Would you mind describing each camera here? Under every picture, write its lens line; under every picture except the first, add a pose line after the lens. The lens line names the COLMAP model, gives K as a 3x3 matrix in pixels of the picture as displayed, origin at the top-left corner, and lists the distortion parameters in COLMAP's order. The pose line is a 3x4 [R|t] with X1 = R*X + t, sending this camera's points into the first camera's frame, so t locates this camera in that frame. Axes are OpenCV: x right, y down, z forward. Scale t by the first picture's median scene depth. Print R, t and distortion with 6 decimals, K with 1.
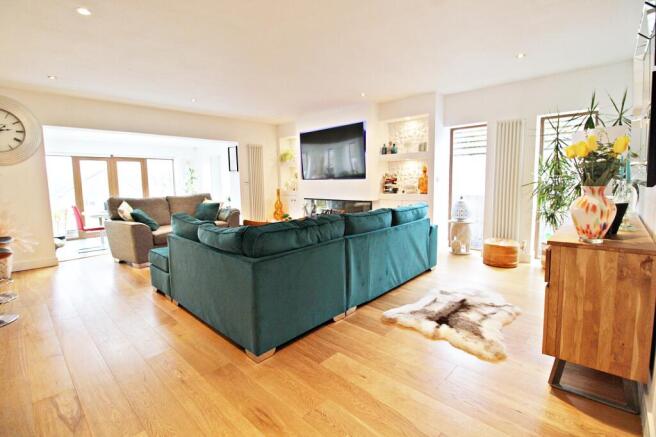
lens RADIAL K [[307.3, 0, 330.0], [0, 307.3, 208.2], [0, 0, 1]] dist [0.002299, -0.012823]
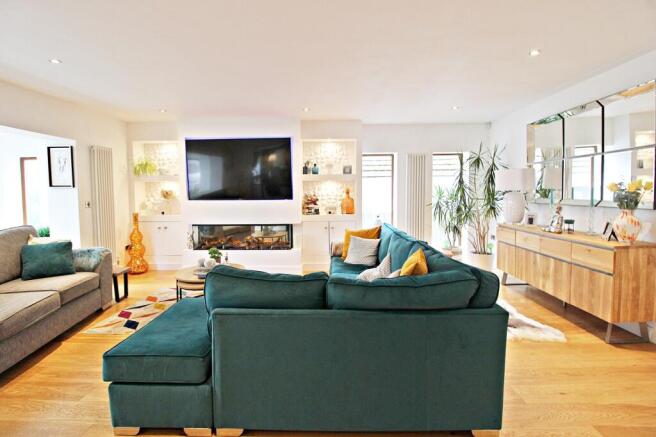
lens RADIAL K [[307.3, 0, 330.0], [0, 307.3, 208.2], [0, 0, 1]] dist [0.002299, -0.012823]
pose [[0.739452, -0.021870, 0.672854, -0.412148], [0.058131, 0.997813, -0.031453, -0.035401], [-0.670695, 0.062371, 0.739107, 0.253056]]
